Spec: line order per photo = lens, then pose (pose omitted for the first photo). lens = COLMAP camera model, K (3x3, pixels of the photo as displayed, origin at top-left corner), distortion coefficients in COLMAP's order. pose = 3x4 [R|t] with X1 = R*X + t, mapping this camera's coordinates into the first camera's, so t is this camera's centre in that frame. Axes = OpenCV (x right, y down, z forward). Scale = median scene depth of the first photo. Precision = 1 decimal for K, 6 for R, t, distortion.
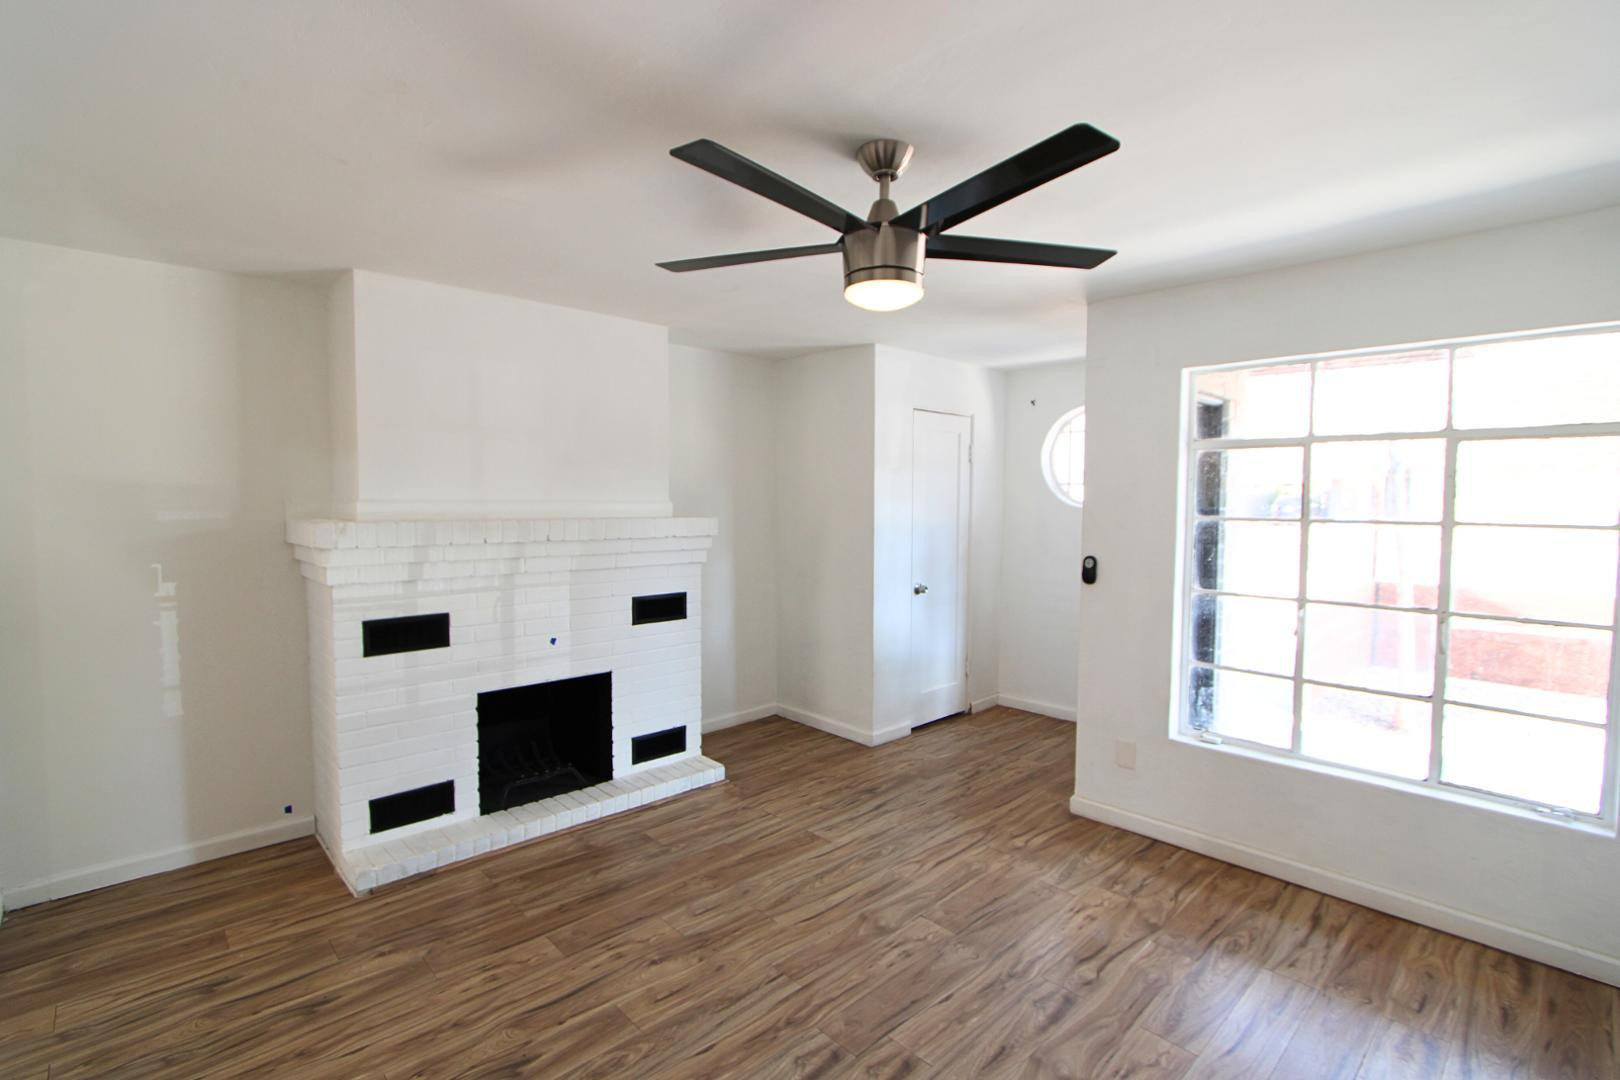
lens RADIAL K [[750.4, 0, 818.0], [0, 750.4, 540.4], [0, 0, 1]] dist [-0.016513, 0.000064]
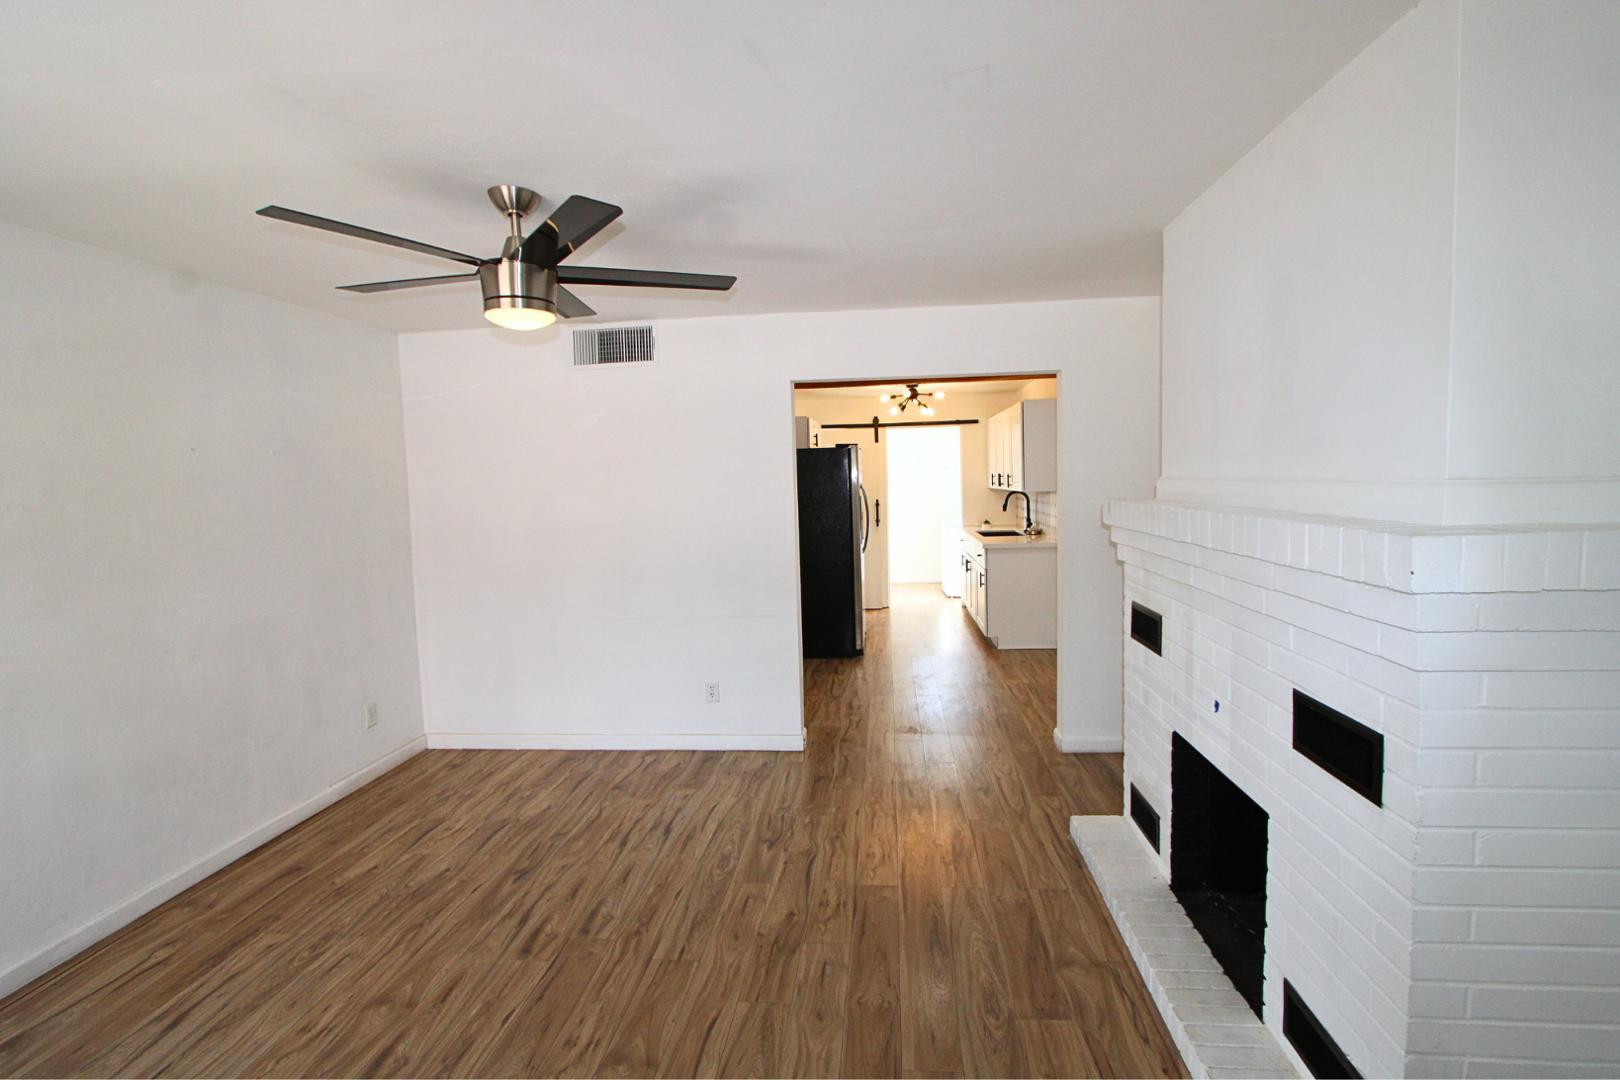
lens RADIAL K [[750.4, 0, 818.0], [0, 750.4, 540.4], [0, 0, 1]] dist [-0.016513, 0.000064]
pose [[-0.756873, 0.069196, -0.649888, 0.424960], [-0.014273, 0.992392, 0.122286, -0.107190], [0.653406, 0.101831, -0.750127, 1.813644]]
